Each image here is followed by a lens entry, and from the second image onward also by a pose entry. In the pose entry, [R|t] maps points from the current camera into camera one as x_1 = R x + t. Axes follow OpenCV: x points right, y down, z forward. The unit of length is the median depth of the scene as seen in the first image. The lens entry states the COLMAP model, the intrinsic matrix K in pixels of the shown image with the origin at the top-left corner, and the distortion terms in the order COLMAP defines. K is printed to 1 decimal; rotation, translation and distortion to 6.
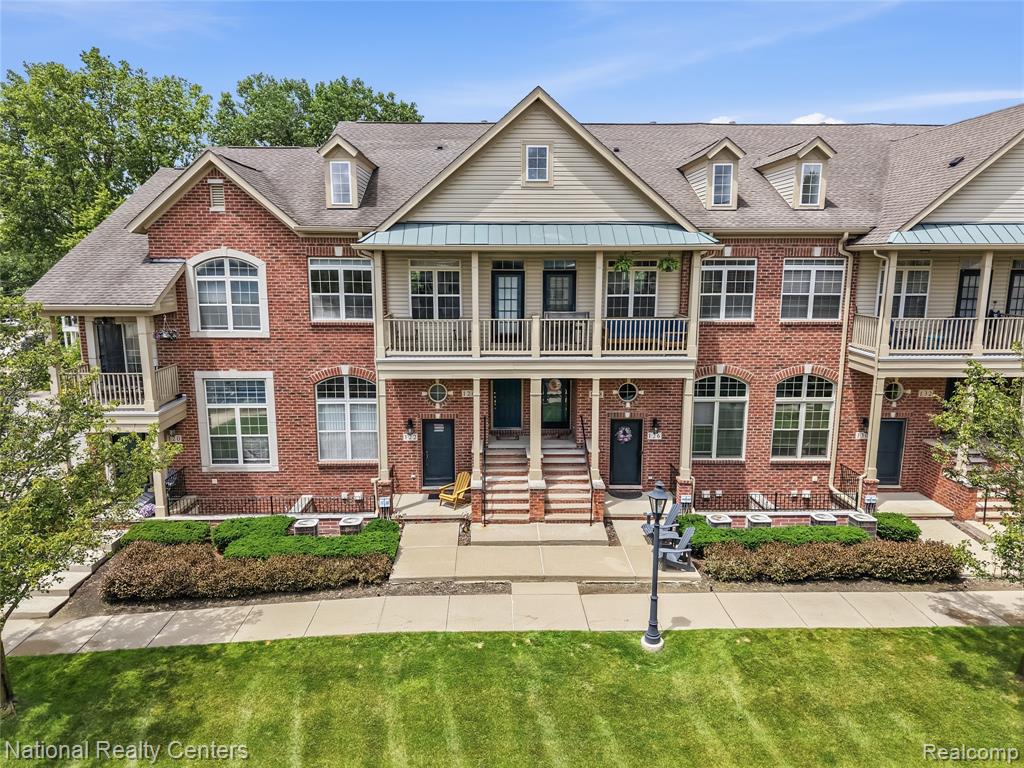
lens RADIAL K [[720.3, 0, 512.0], [0, 720.3, 384.0], [0, 0, 1]] dist [0.021517, -0.067692]
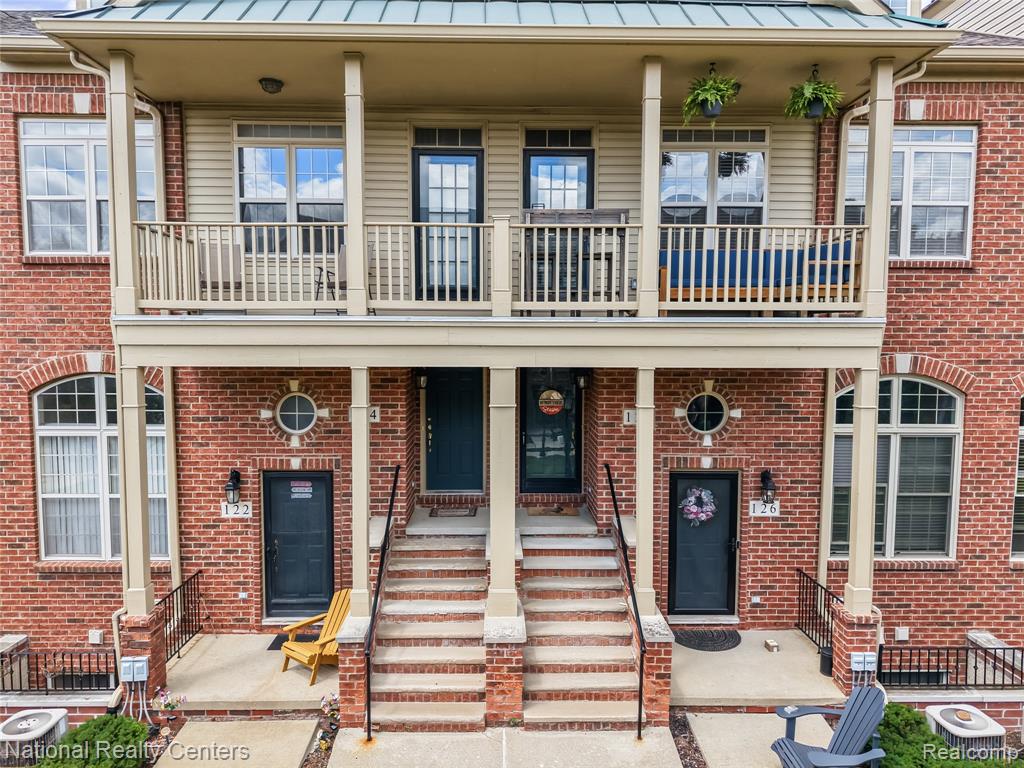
lens RADIAL K [[720.3, 0, 512.0], [0, 720.3, 384.0], [0, 0, 1]] dist [0.021517, -0.067692]
pose [[0.999990, 0.002258, -0.003945, 0.037894], [-0.002645, 0.994861, -0.101213, 0.041099], [0.003696, 0.101222, 0.994857, 0.547682]]
